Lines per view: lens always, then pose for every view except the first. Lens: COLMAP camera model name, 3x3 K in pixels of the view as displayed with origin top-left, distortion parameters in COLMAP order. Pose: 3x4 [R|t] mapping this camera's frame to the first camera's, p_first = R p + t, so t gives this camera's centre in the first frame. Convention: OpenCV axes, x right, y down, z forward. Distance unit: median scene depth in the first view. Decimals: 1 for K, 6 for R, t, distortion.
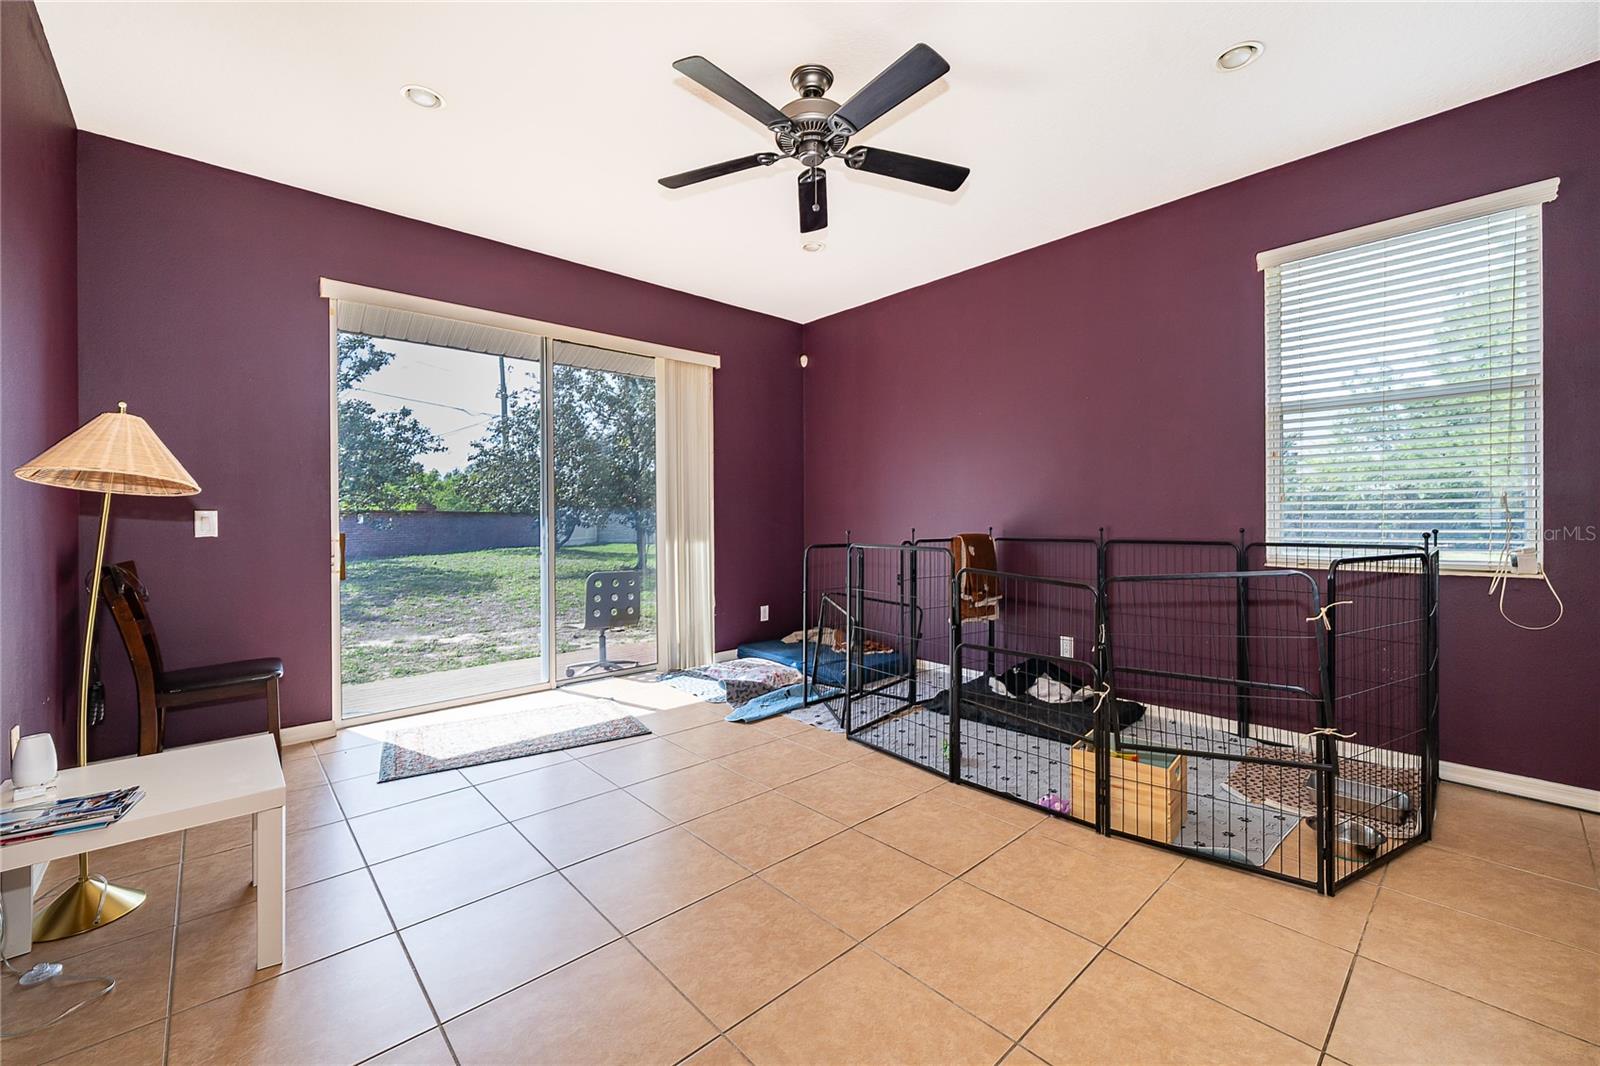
lens RADIAL K [[649.3, 0, 804.2], [0, 649.3, 544.3], [0, 0, 1]] dist [-0.007641, -0.000159]
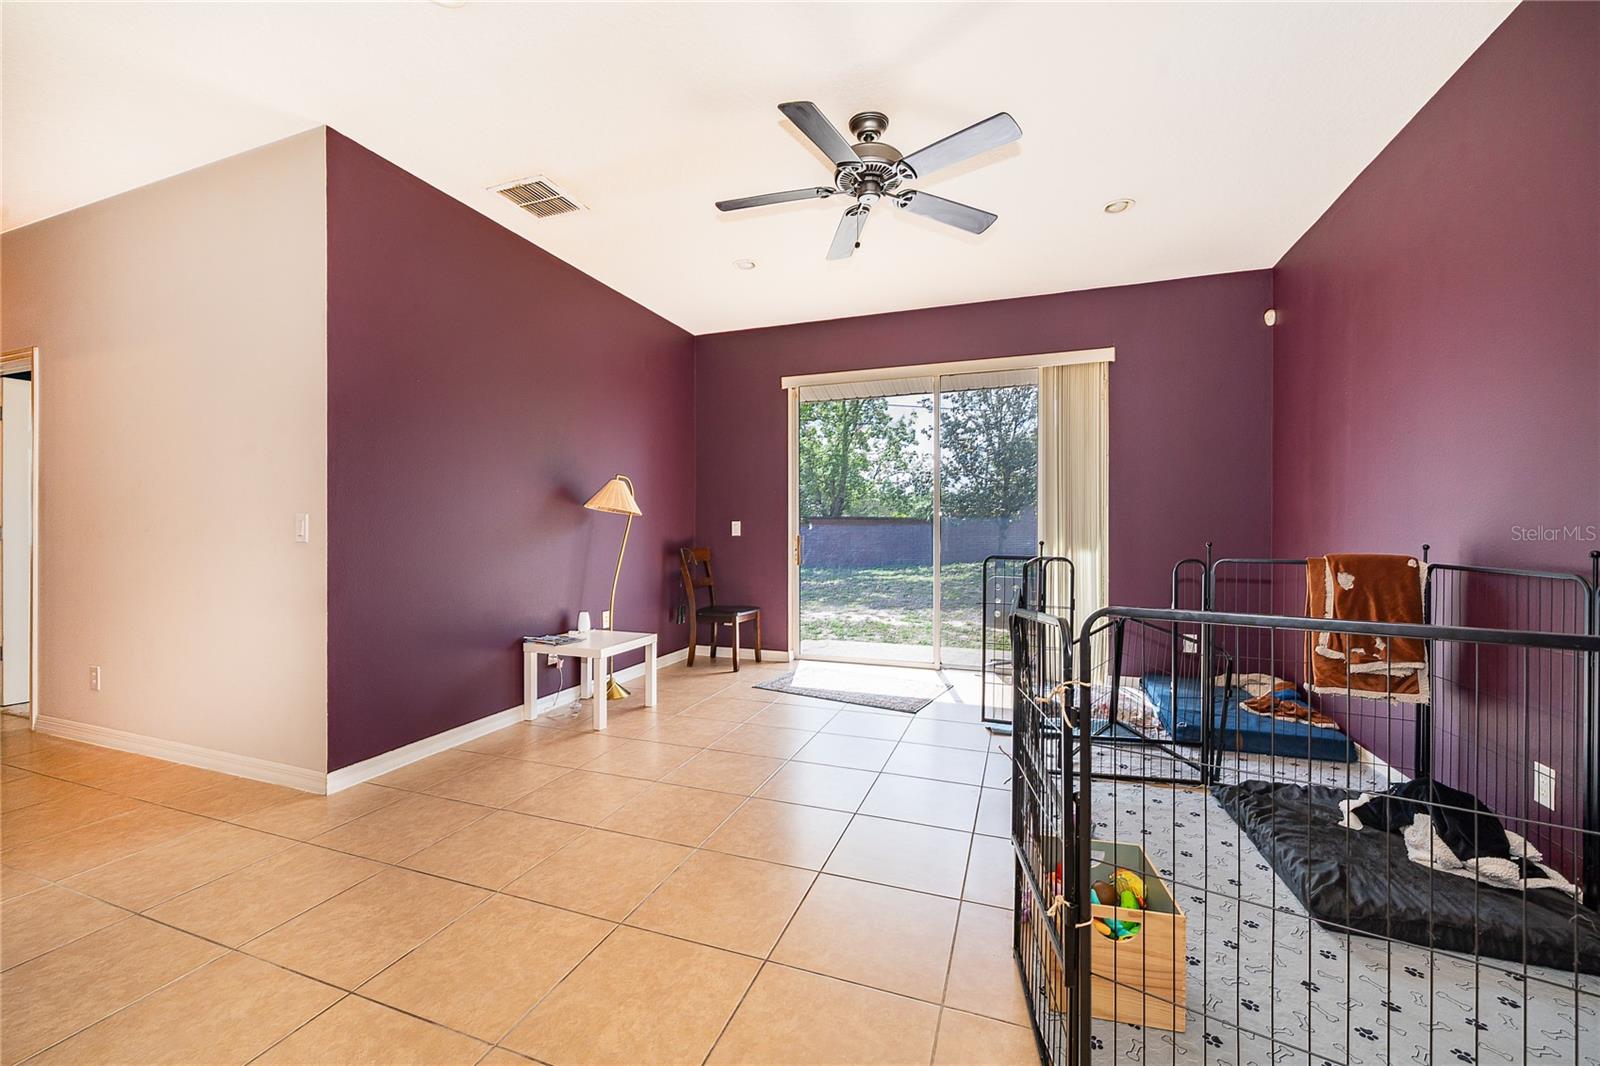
lens RADIAL K [[642.5, 0, 800.3], [0, 642.5, 558.0], [0, 0, 1]] dist [-0.002489, -0.000180]
pose [[0.453153, 0.048283, -0.890124, 0.647954], [-0.037795, 0.998675, 0.034930, -0.016067], [0.890631, 0.017813, 0.454377, 0.282335]]
